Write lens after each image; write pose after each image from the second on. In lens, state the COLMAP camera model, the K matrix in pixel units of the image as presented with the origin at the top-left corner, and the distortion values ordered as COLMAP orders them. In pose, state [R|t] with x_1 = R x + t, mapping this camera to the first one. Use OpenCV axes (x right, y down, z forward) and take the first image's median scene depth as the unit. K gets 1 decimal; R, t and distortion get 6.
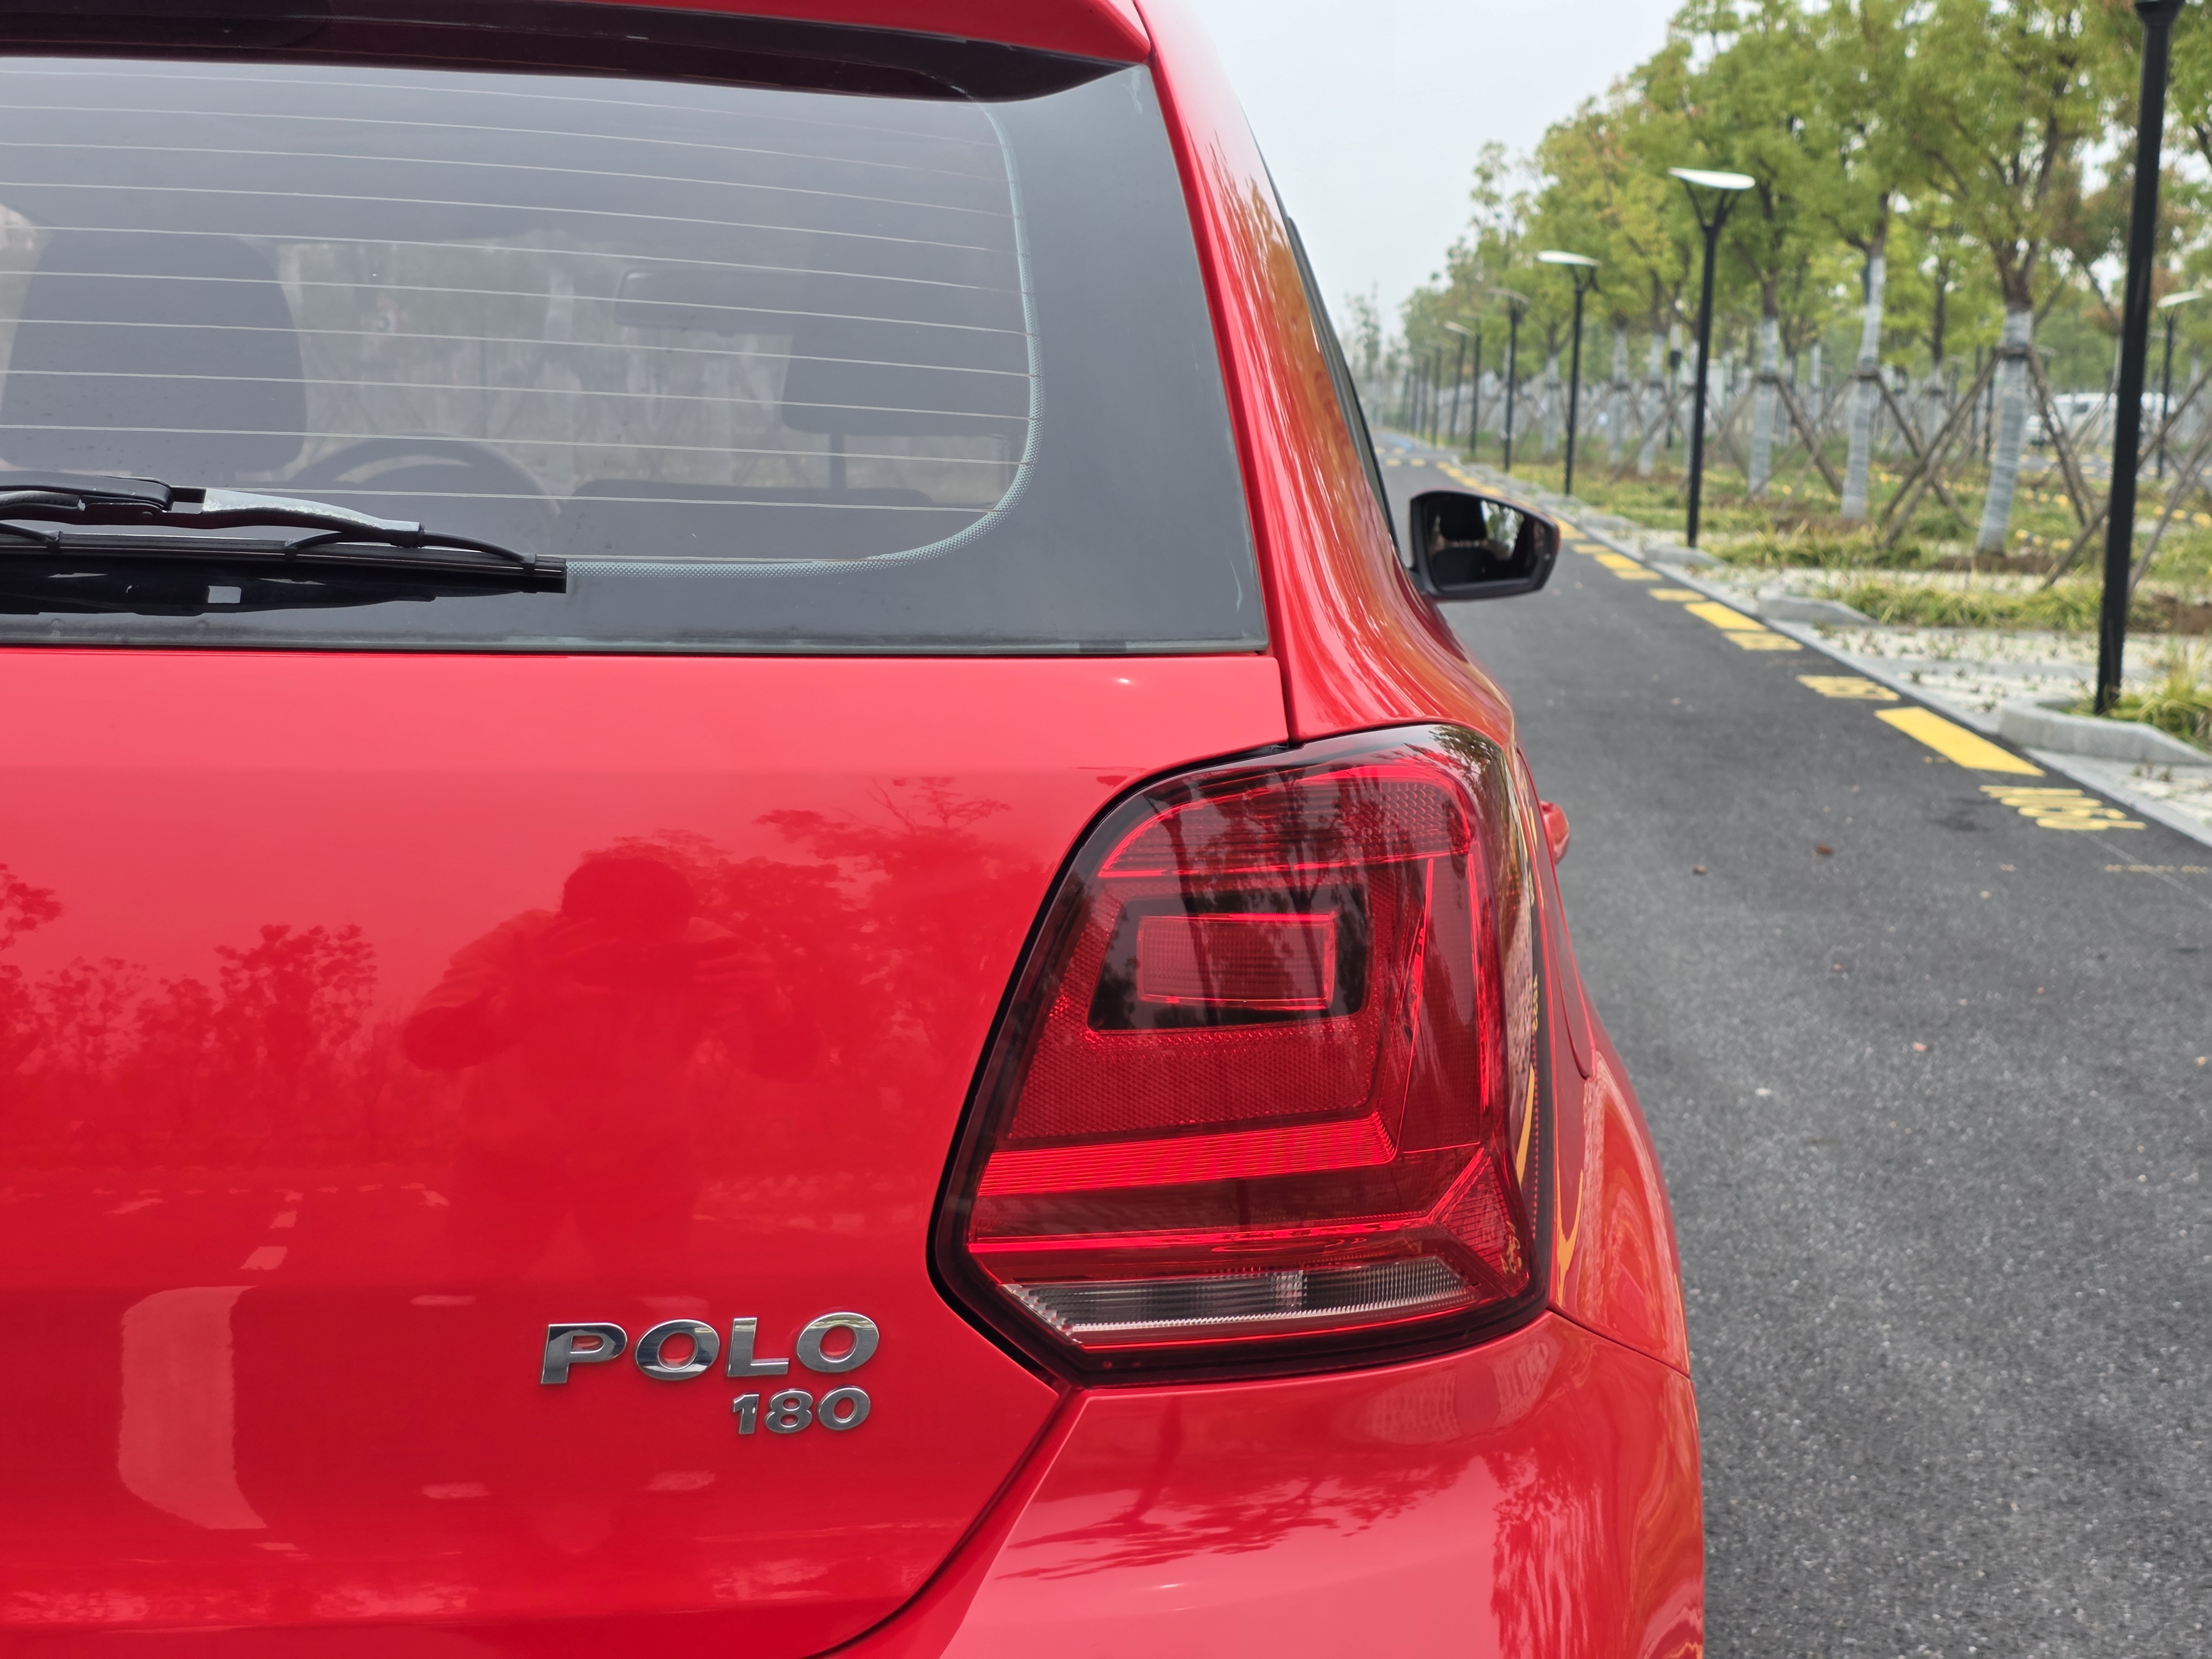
lens RADIAL K [[2902.0, 0, 1106.0], [0, 2902.0, 829.5], [0, 0, 1]] dist [0.099790, -0.124479]
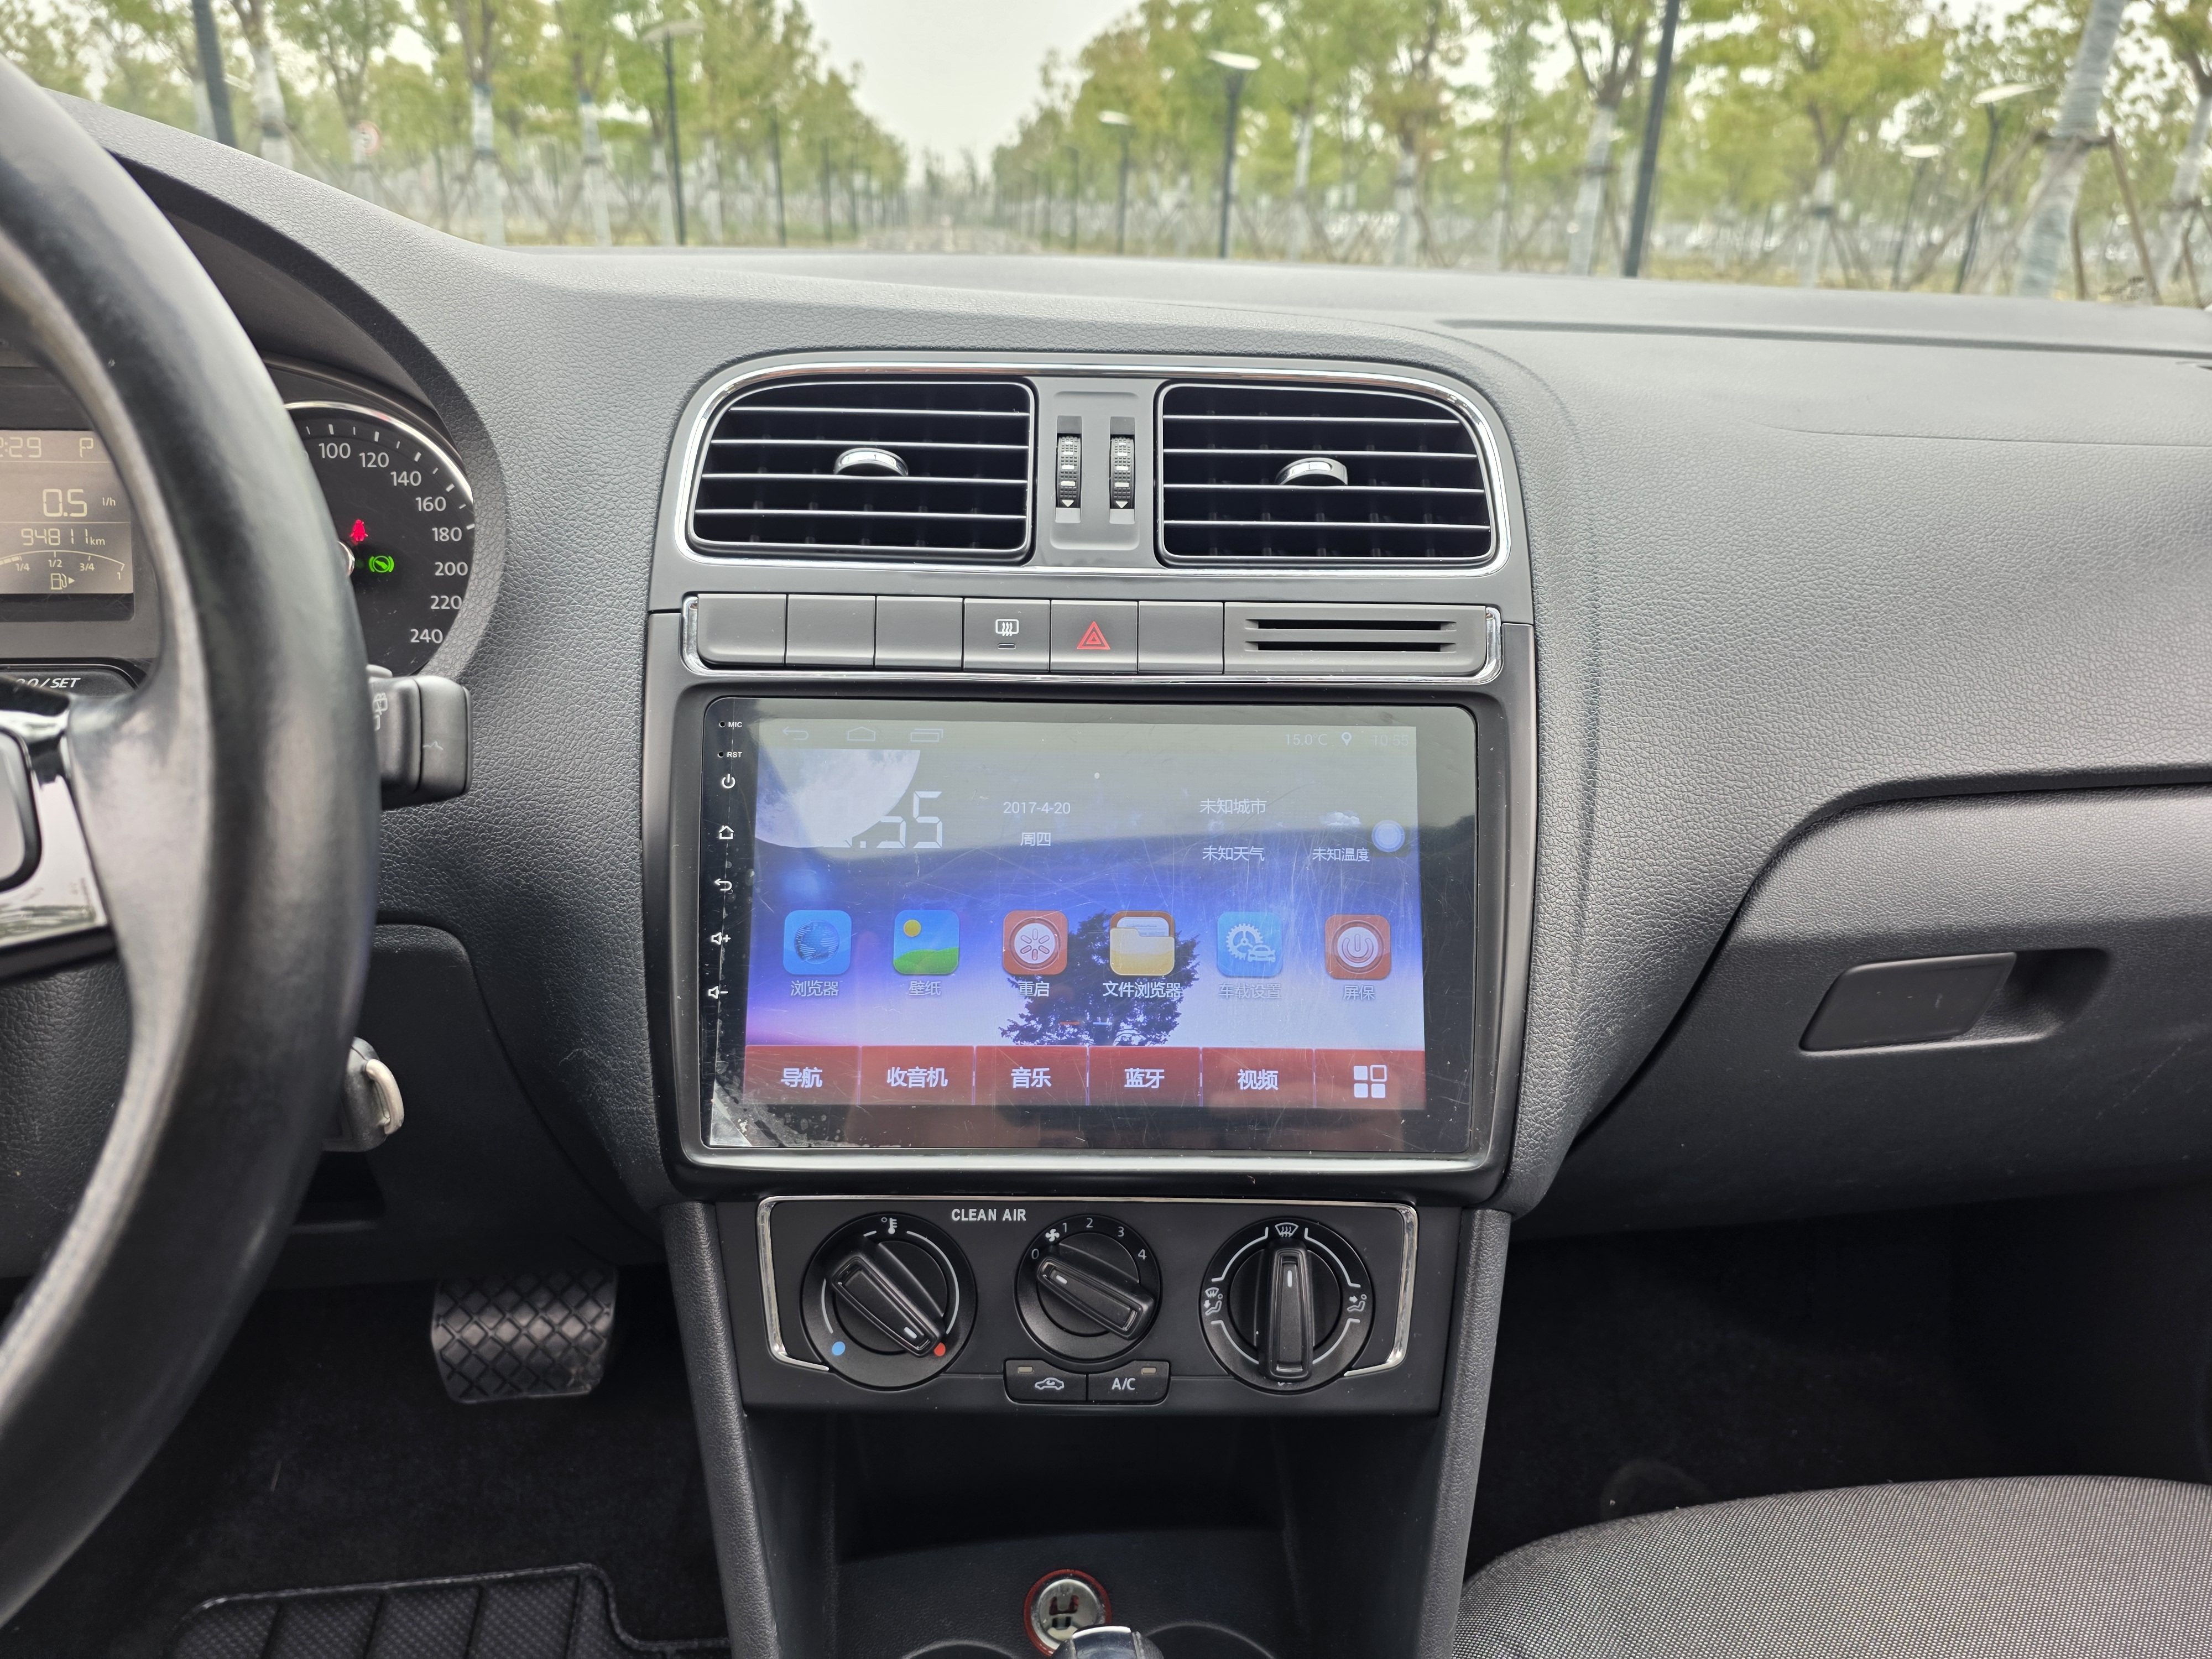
lens RADIAL K [[1475.3, 0, 1113.9], [0, 1475.3, 822.2], [0, 0, 1]] dist [0.070032, -0.067085]
pose [[0.983489, -0.054110, 0.172690, -0.022645], [0.011189, 0.970608, 0.240406, -0.014783], [-0.180623, -0.234504, 0.955188, 0.131300]]
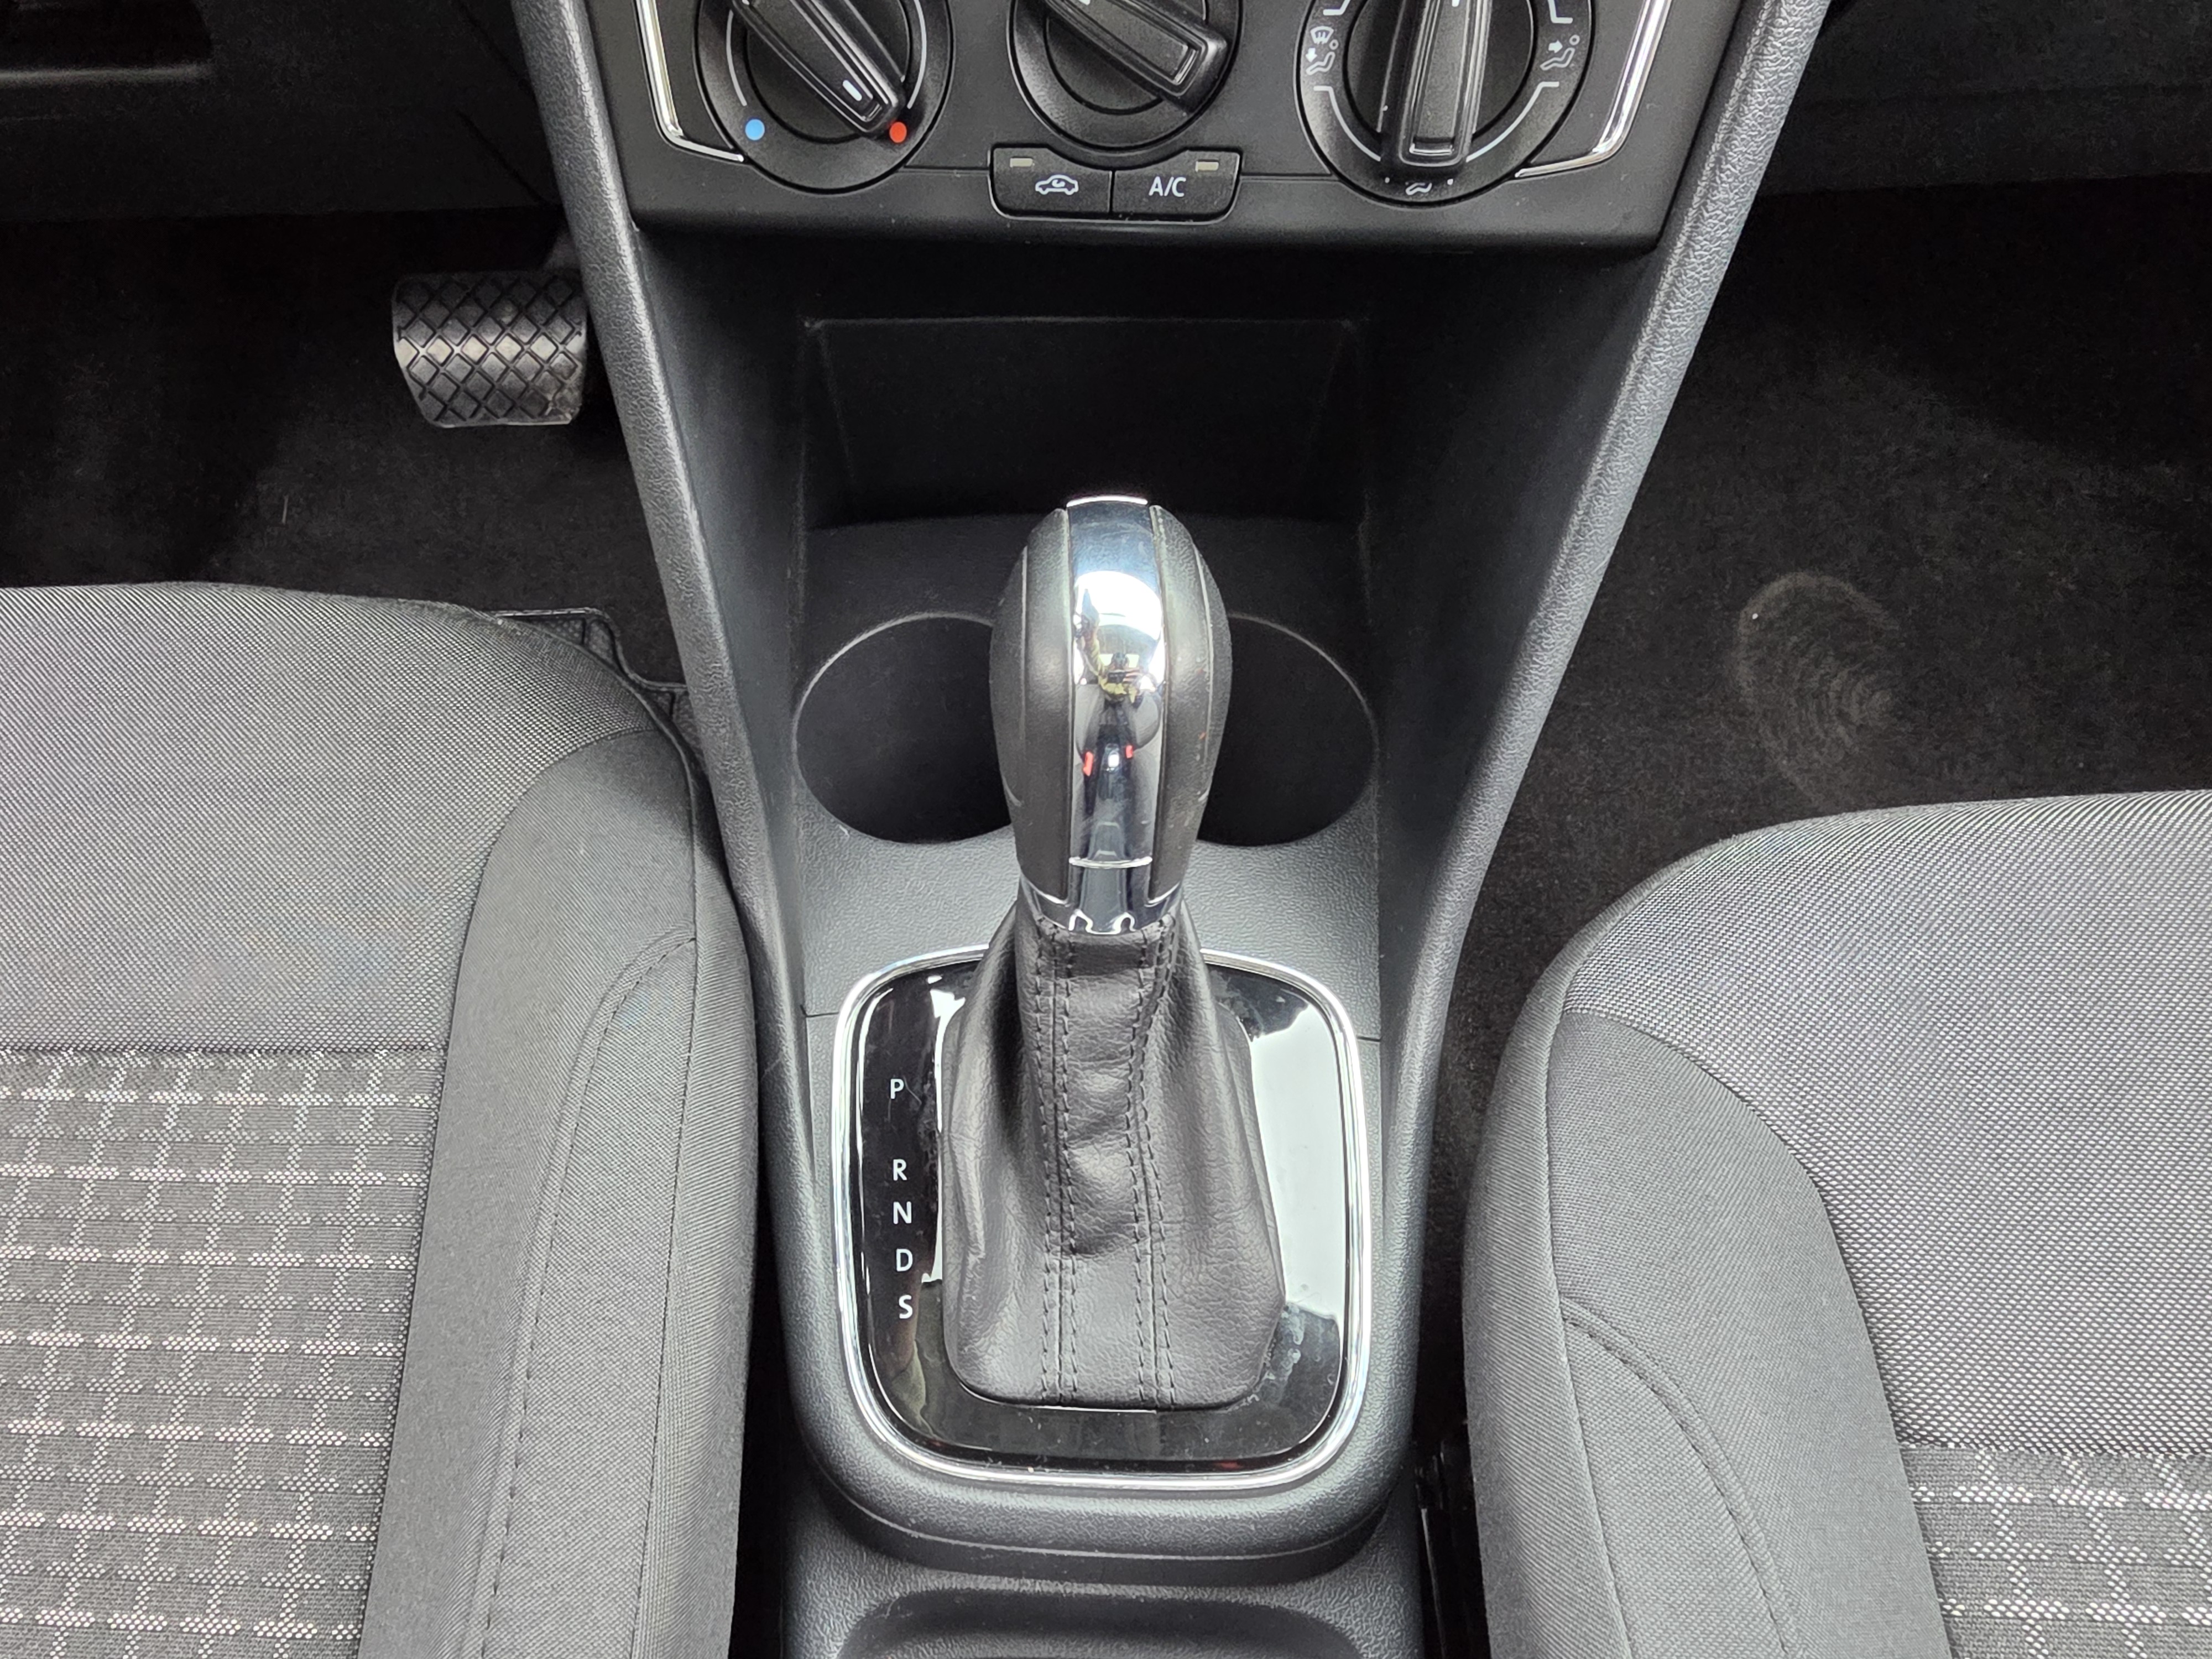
lens RADIAL K [[1511.0, 0, 926.9], [0, 1511.0, 831.5], [0, 0, 1]] dist [0.036584, 0.000548]
pose [[0.998813, -0.044724, -0.019286, -0.021618], [0.046152, 0.742576, 0.668170, -0.007507], [-0.015563, -0.668267, 0.743759, 0.134604]]
